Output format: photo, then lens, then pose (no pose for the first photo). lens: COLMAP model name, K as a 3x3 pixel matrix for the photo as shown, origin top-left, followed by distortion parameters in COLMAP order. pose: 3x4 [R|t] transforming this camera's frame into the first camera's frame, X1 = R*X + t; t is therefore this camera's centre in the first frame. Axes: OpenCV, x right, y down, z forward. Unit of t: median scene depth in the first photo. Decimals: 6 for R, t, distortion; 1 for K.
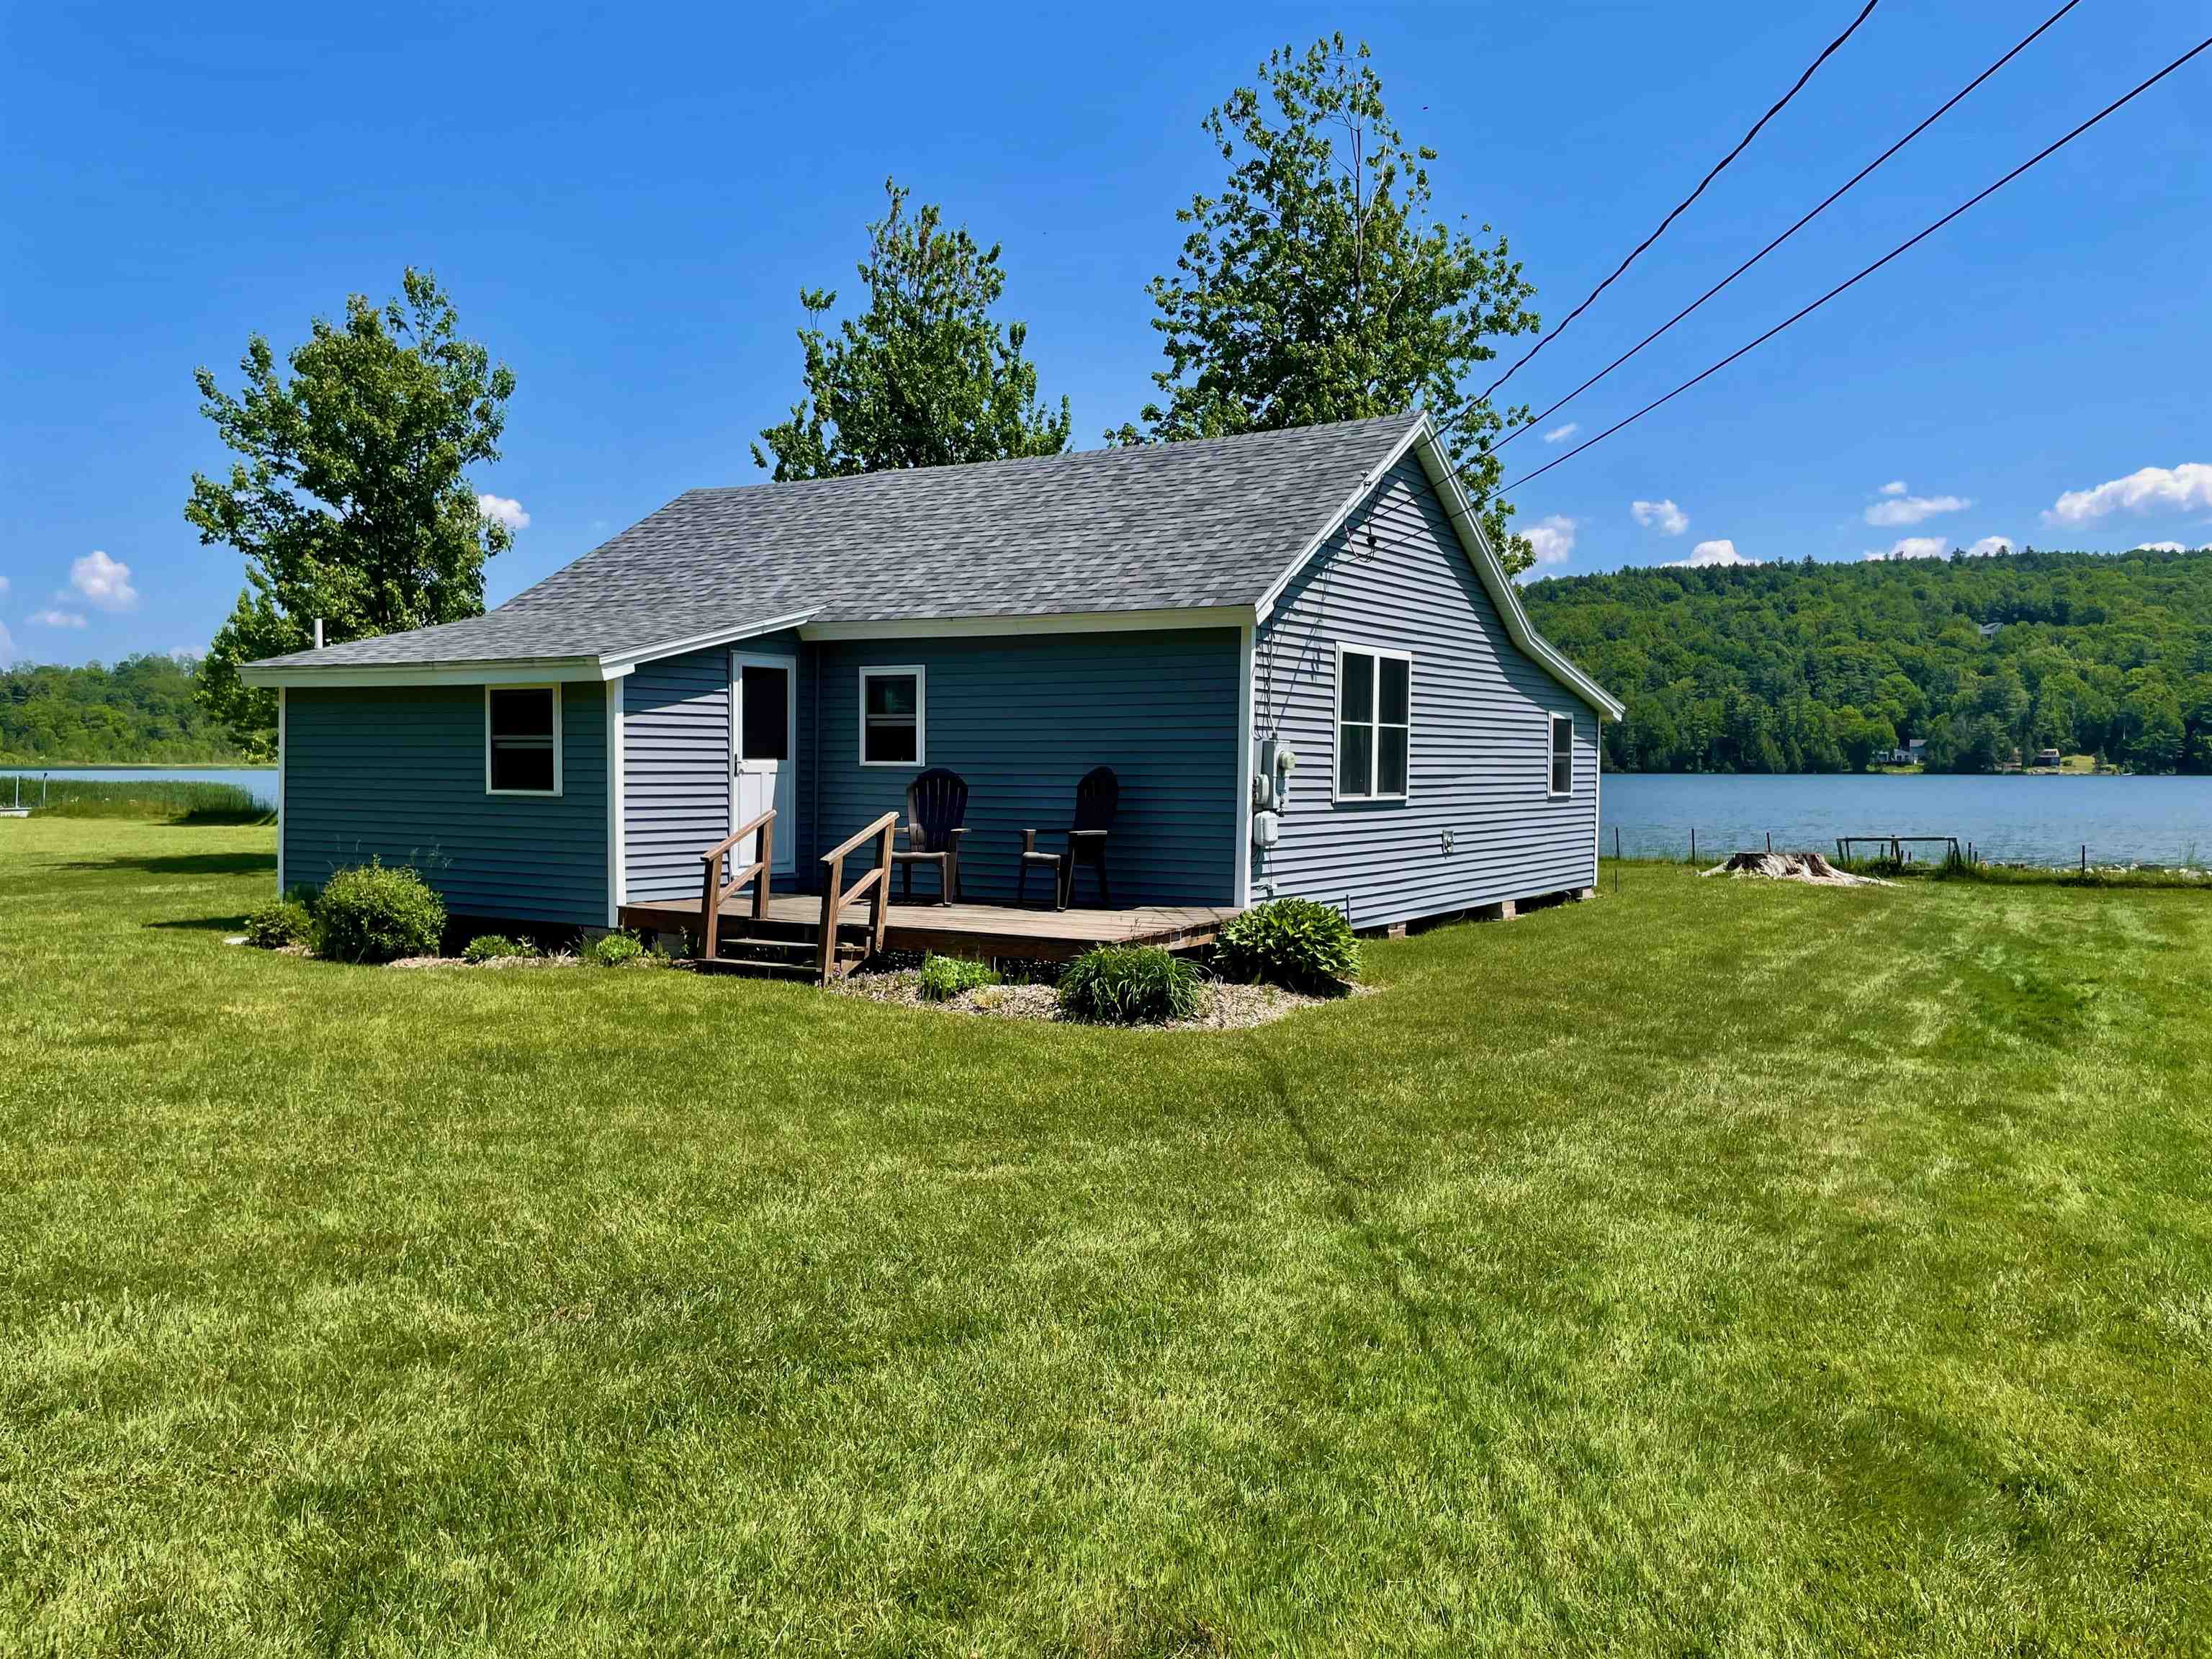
lens RADIAL K [[1665.7, 0, 1102.6], [0, 1665.7, 838.5], [0, 0, 1]] dist [0.015039, 0.000054]
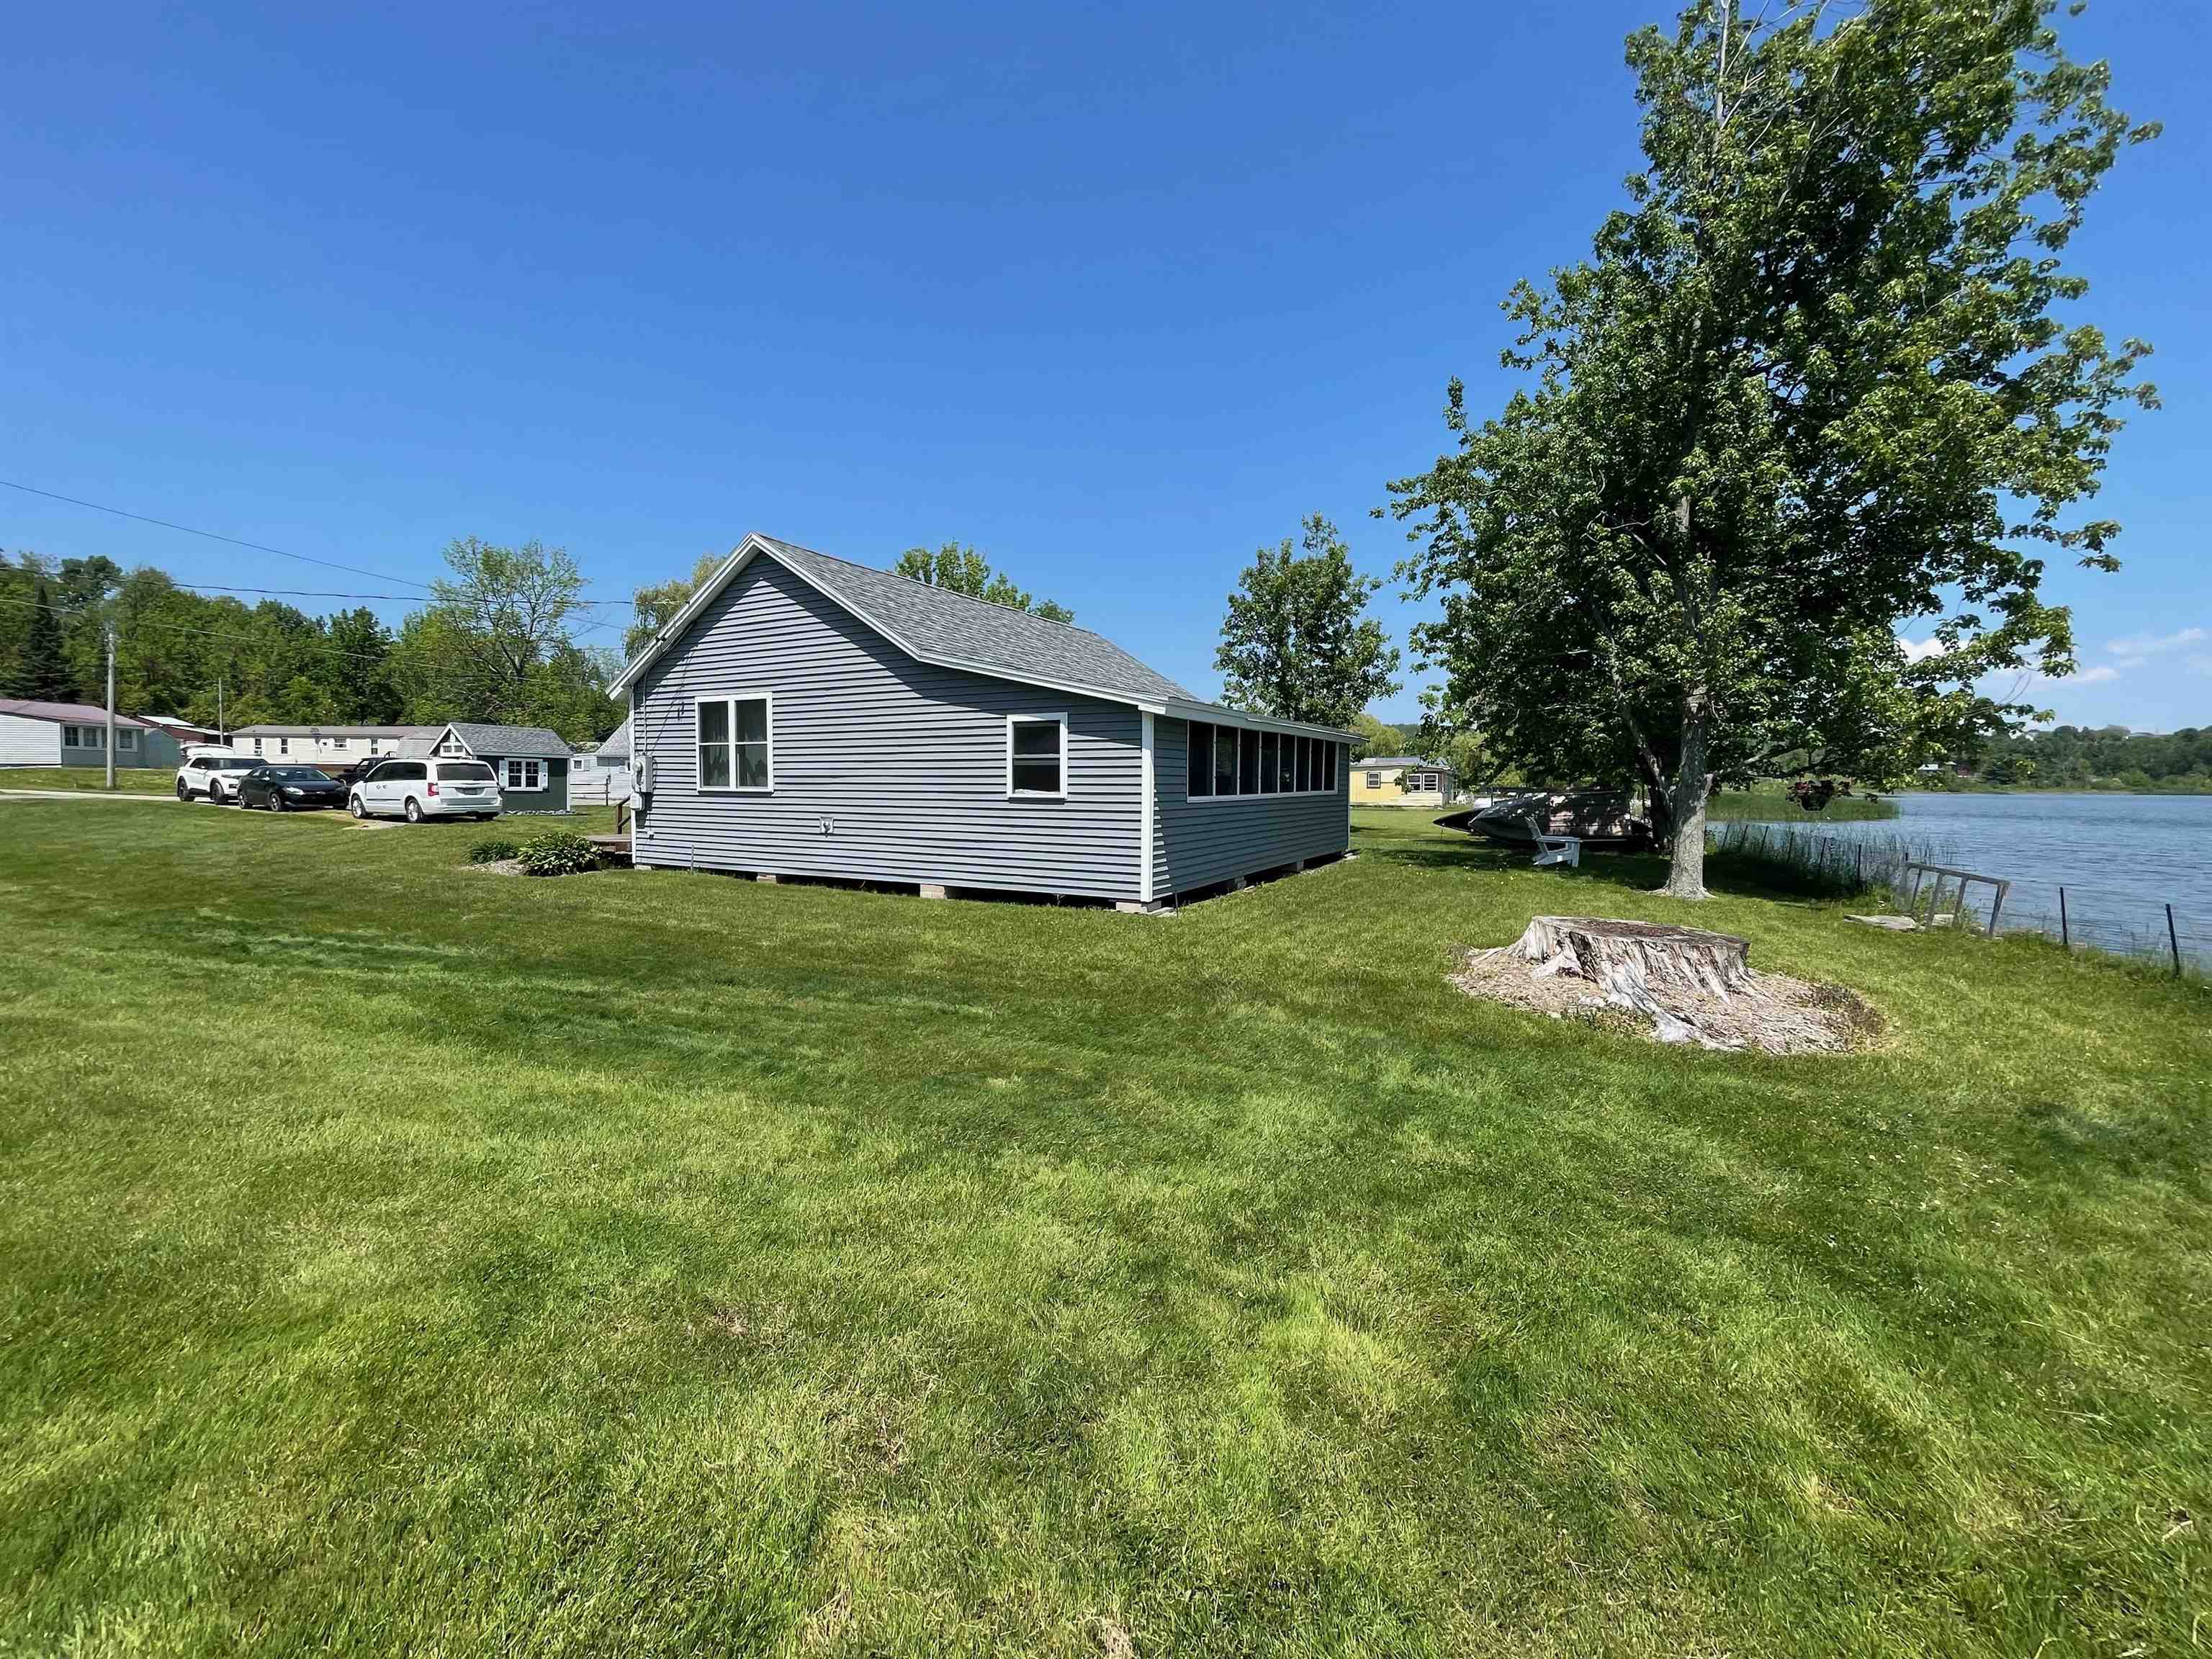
lens RADIAL K [[896.0, 0, 1105.3], [0, 896.0, 829.2], [0, 0, 1]] dist [0.002514, 0.000453]
pose [[0.104701, 0.048312, -0.993330, 0.083383], [-0.047564, 0.997920, 0.043522, -0.003221], [0.993366, 0.042690, 0.106781, 0.100088]]
